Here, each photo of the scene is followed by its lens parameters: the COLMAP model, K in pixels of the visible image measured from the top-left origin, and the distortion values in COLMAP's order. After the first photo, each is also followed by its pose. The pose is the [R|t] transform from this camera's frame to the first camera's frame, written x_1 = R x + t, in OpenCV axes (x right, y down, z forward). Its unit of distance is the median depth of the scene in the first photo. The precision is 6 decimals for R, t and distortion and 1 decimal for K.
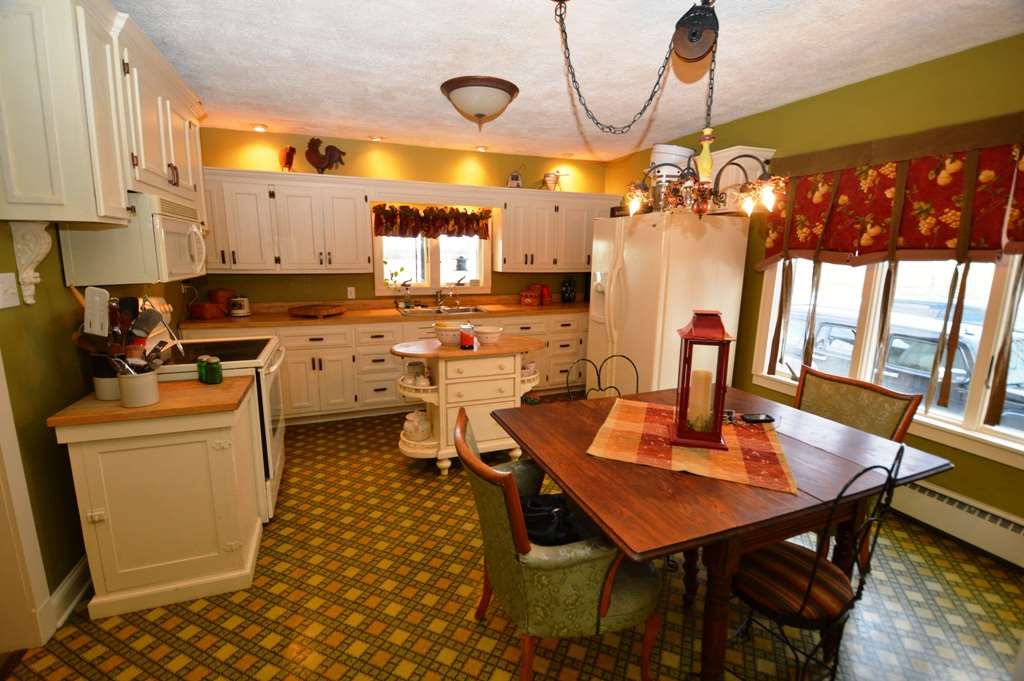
lens RADIAL K [[455.8, 0, 504.7], [0, 455.8, 344.2], [0, 0, 1]] dist [-0.001320, -0.000567]
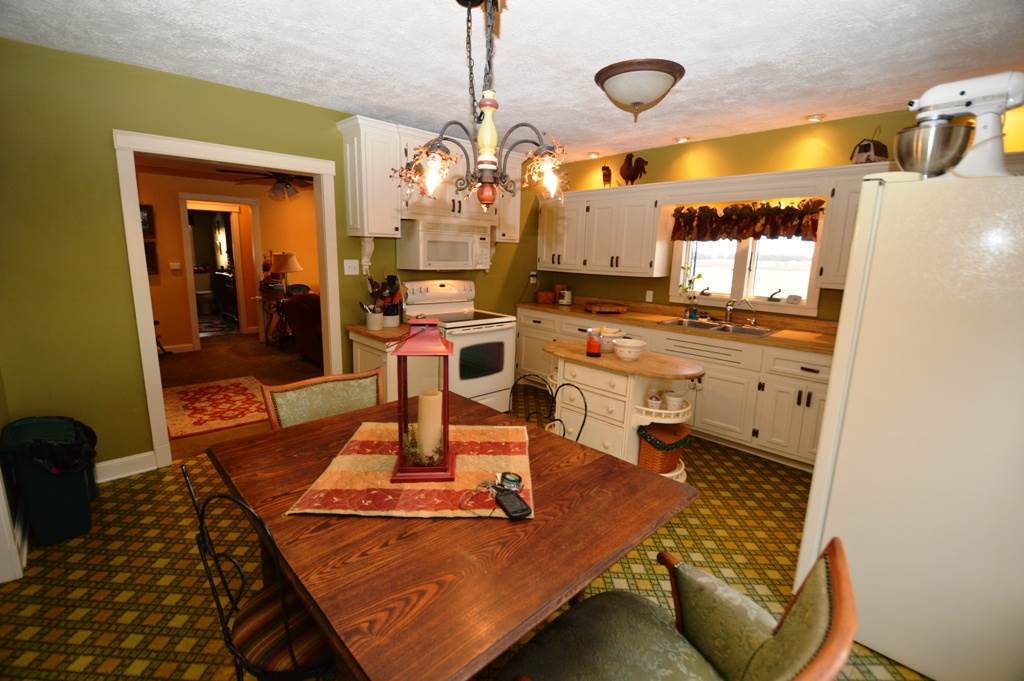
lens RADIAL K [[455.8, 0, 504.8], [0, 455.8, 334.7], [0, 0, 1]] dist [-0.001320, -0.000567]
pose [[0.372176, 0.162018, -0.913912, 0.497394], [-0.202205, 0.975150, 0.090529, -0.056226], [0.905869, 0.151105, 0.395688, 0.316663]]
